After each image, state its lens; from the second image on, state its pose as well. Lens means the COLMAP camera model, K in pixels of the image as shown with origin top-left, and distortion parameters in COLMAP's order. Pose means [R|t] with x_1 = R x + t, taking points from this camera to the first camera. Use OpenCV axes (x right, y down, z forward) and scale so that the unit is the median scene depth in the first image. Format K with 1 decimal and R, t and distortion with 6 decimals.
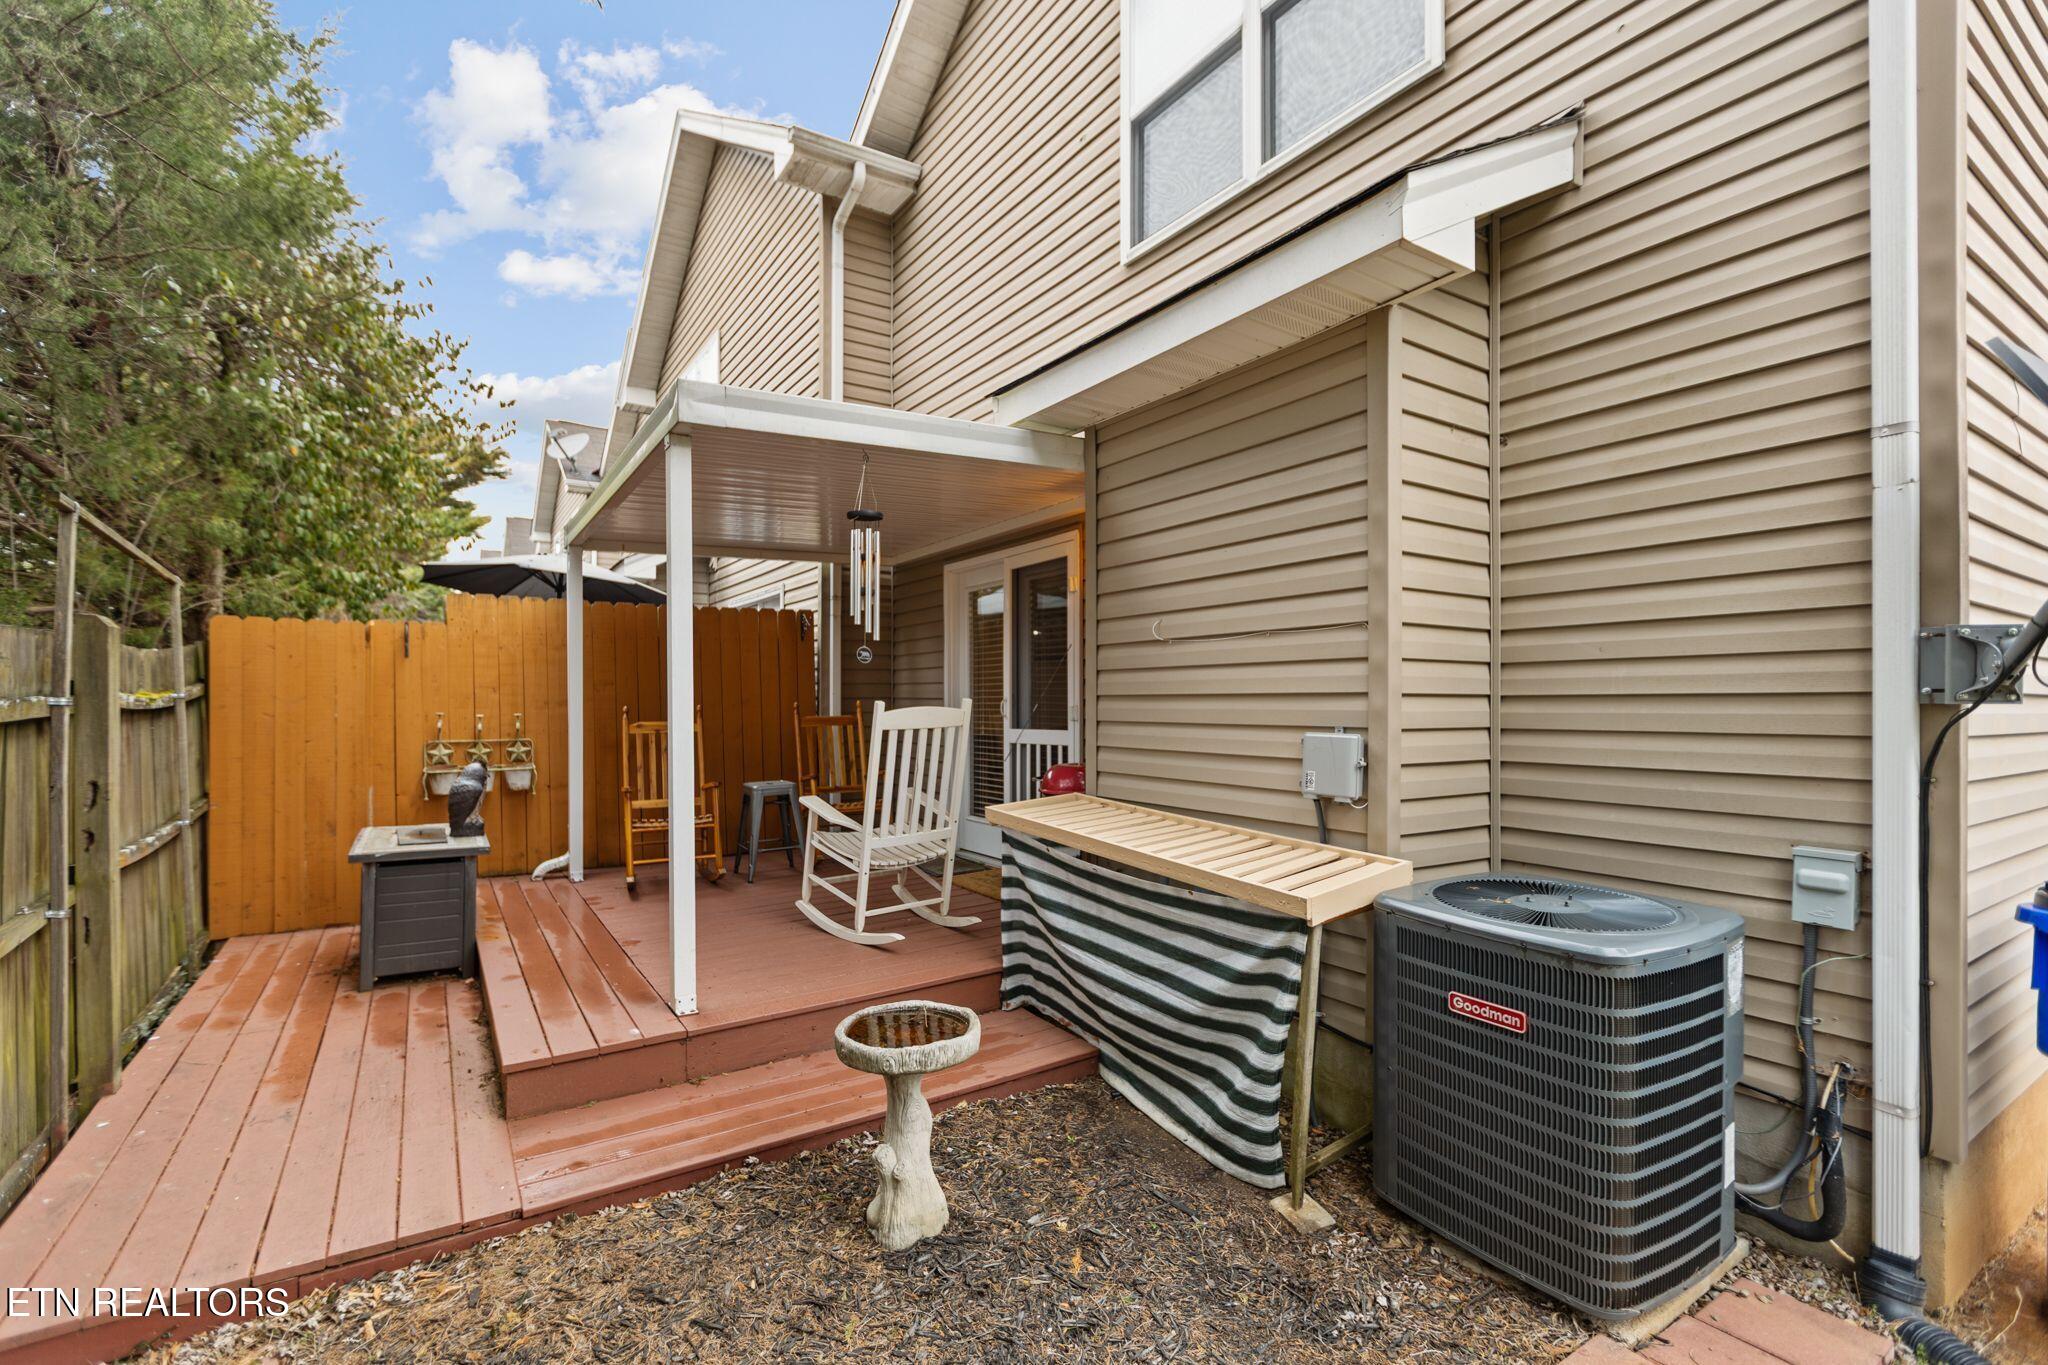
lens RADIAL K [[907.0, 0, 1024.0], [0, 907.0, 682.5], [0, 0, 1]] dist [0.001774, 0.000011]
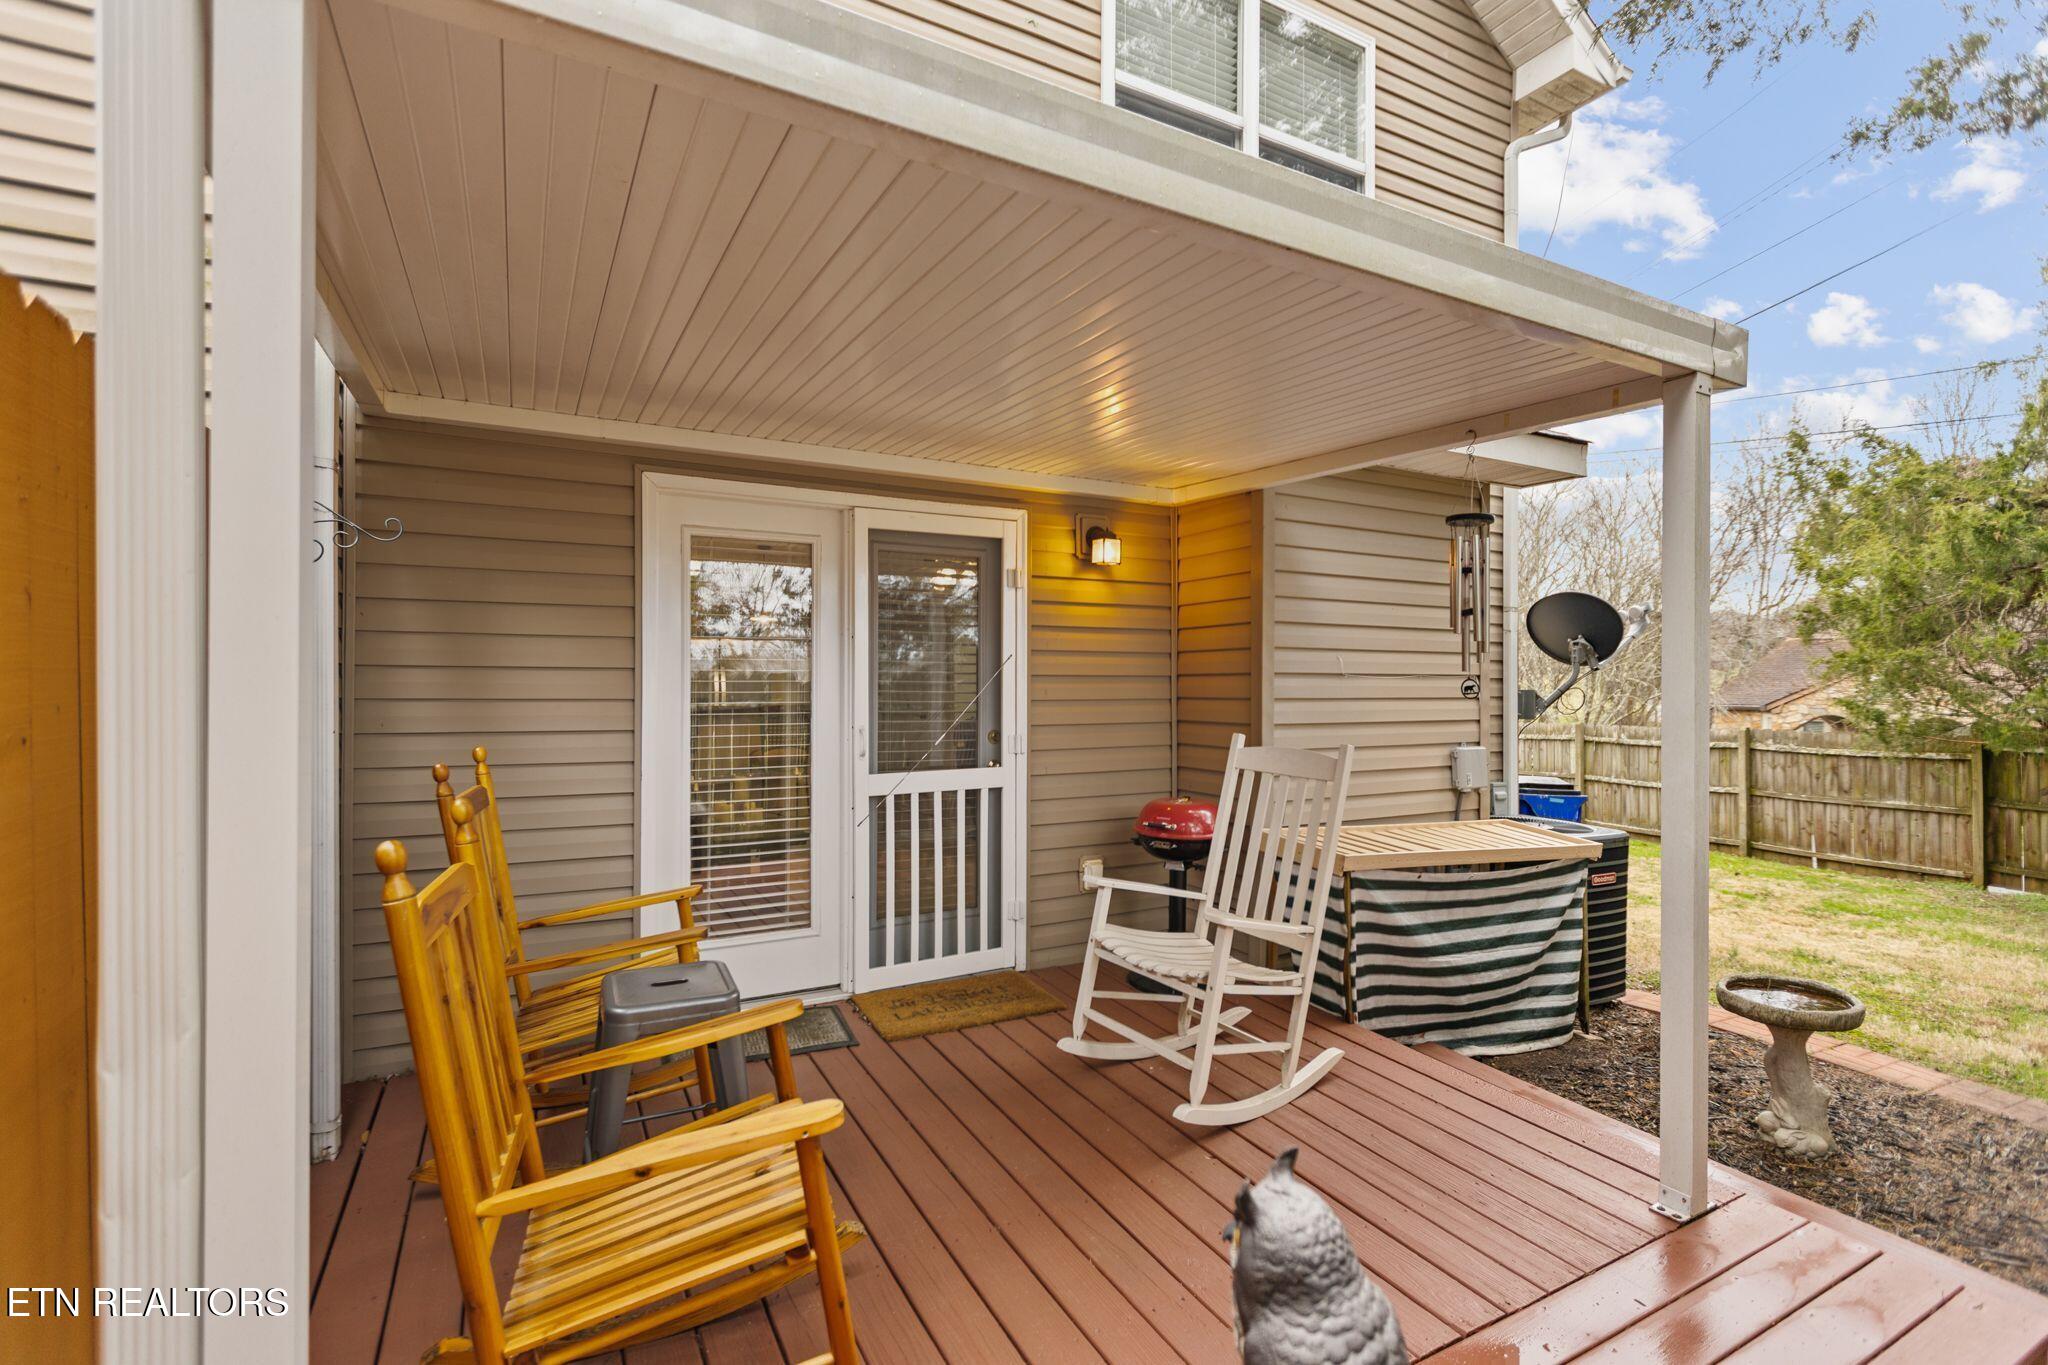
lens RADIAL K [[907.0, 0, 1024.0], [0, 907.0, 682.5], [0, 0, 1]] dist [0.001774, 0.000011]
pose [[0.101712, -0.000184, 0.994814, -0.712388], [-0.023434, 0.999722, 0.002580, -0.021398], [-0.994538, -0.023575, 0.101680, 0.906945]]
